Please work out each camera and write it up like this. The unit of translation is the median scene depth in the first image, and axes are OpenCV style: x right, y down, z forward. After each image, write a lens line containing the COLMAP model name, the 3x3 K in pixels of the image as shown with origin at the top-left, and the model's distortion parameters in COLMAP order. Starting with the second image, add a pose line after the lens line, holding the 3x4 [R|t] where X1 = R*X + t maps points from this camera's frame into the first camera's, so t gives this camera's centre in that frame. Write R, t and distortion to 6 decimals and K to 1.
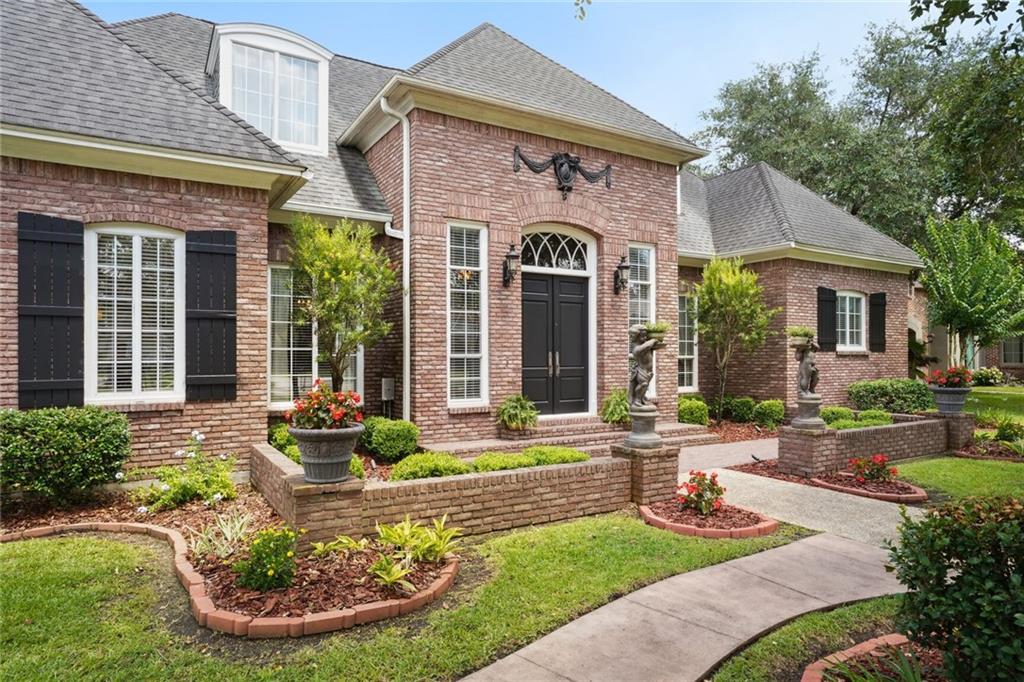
lens RADIAL K [[605.6, 0, 516.3], [0, 605.6, 345.5], [0, 0, 1]] dist [0.007796, 0.006193]
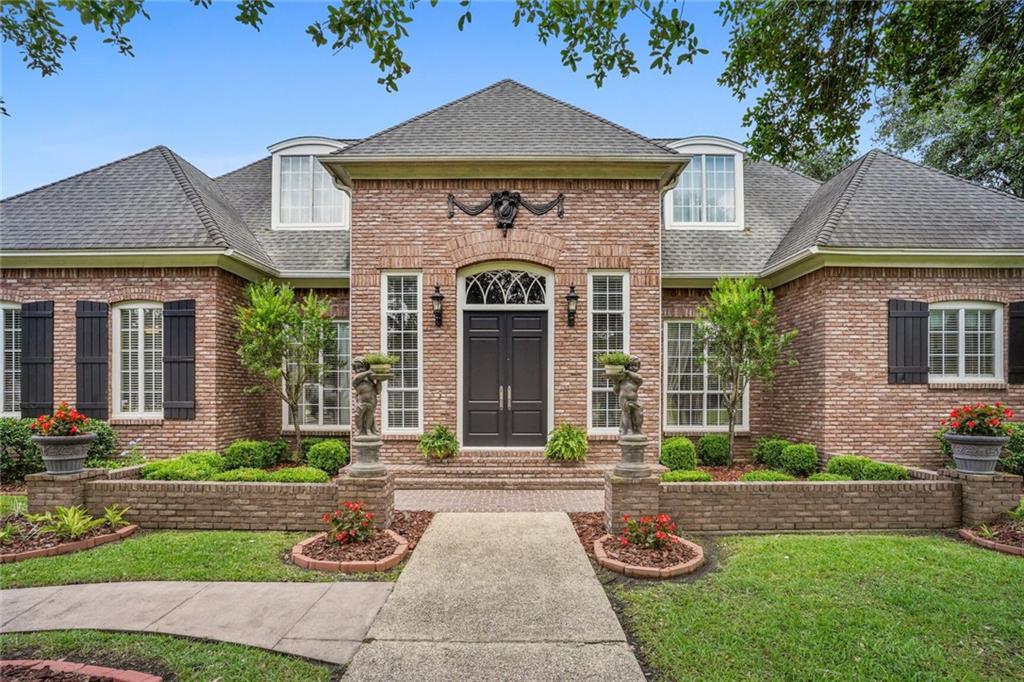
lens RADIAL K [[556.3, 0, 533.7], [0, 556.3, 395.9], [0, 0, 1]] dist [-0.013232, 0.007623]
pose [[0.851811, 0.003471, -0.523837, 0.677265], [0.005405, 0.999867, 0.015414, 0.014758], [0.523821, -0.015961, 0.851679, 0.247481]]
